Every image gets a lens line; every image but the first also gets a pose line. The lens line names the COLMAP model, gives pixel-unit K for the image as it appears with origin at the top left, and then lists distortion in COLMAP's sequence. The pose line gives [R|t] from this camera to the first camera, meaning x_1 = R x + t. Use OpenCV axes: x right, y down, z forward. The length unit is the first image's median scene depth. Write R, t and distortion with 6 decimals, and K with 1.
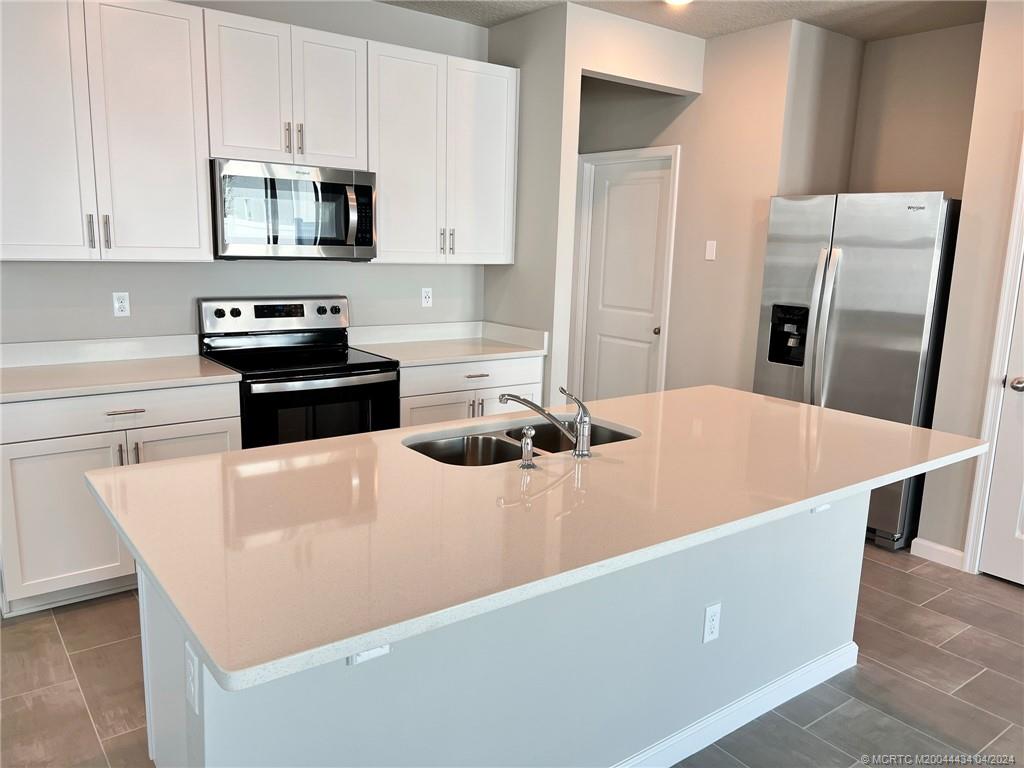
lens RADIAL K [[773.8, 0, 510.2], [0, 773.8, 387.3], [0, 0, 1]] dist [0.050814, -0.067821]
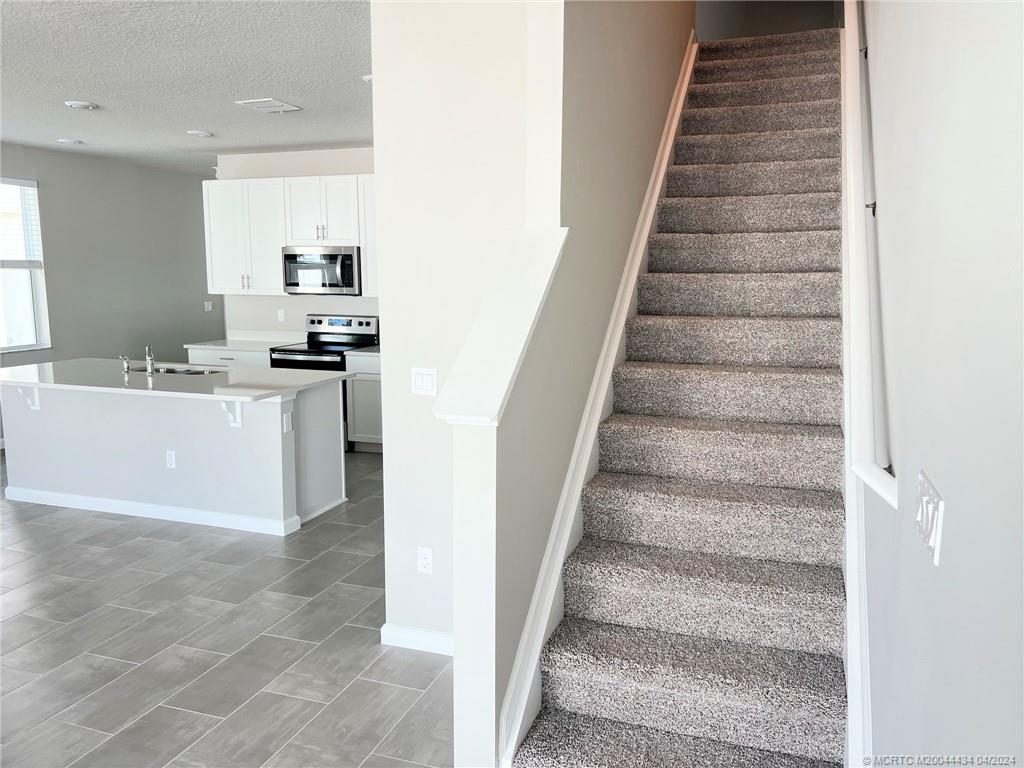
lens RADIAL K [[773.8, 0, 518.6], [0, 773.8, 379.4], [0, 0, 1]] dist [0.050814, -0.067821]
pose [[0.562601, 0.084419, -0.822407, 1.519746], [-0.141041, 0.989990, 0.005136, -0.035349], [0.814609, 0.113103, 0.568876, 0.323634]]
